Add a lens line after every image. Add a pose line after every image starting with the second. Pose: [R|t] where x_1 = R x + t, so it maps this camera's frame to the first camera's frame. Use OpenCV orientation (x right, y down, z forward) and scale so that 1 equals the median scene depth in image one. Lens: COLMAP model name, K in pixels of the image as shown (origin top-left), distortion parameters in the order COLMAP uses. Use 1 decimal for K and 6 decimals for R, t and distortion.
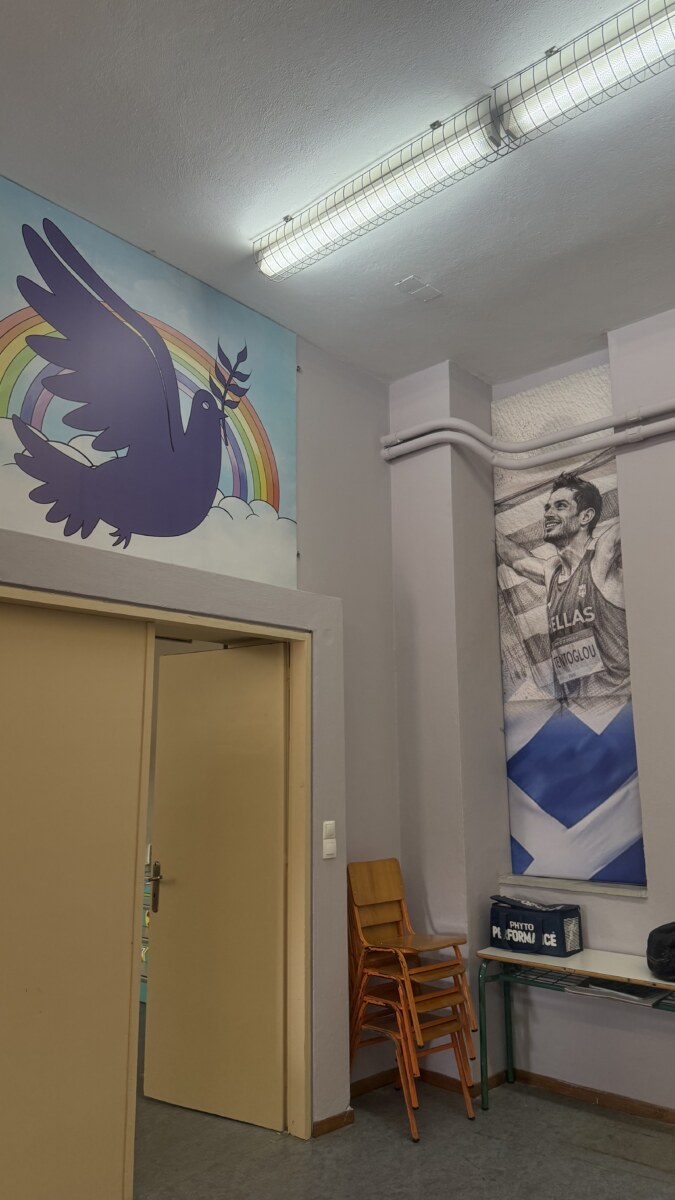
lens RADIAL K [[851.9, 0, 337.5], [0, 851.9, 600.0], [0, 0, 1]] dist [0.181044, -0.352133]
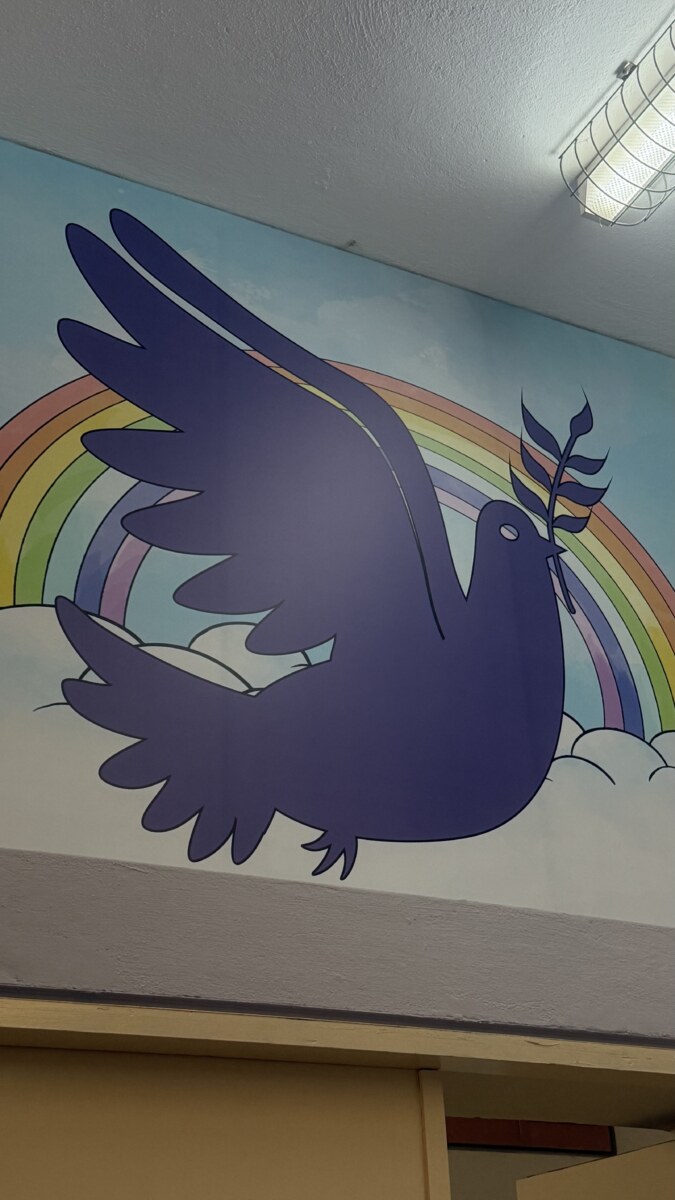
lens RADIAL K [[1530.7, 0, 337.5], [0, 1530.7, 600.0], [0, 0, 1]] dist [0.141798, -0.035399]
pose [[0.932395, -0.204584, -0.297968, -0.012408], [0.107986, 0.944412, -0.310524, 0.034927], [0.344933, 0.257355, 0.902657, 0.300111]]
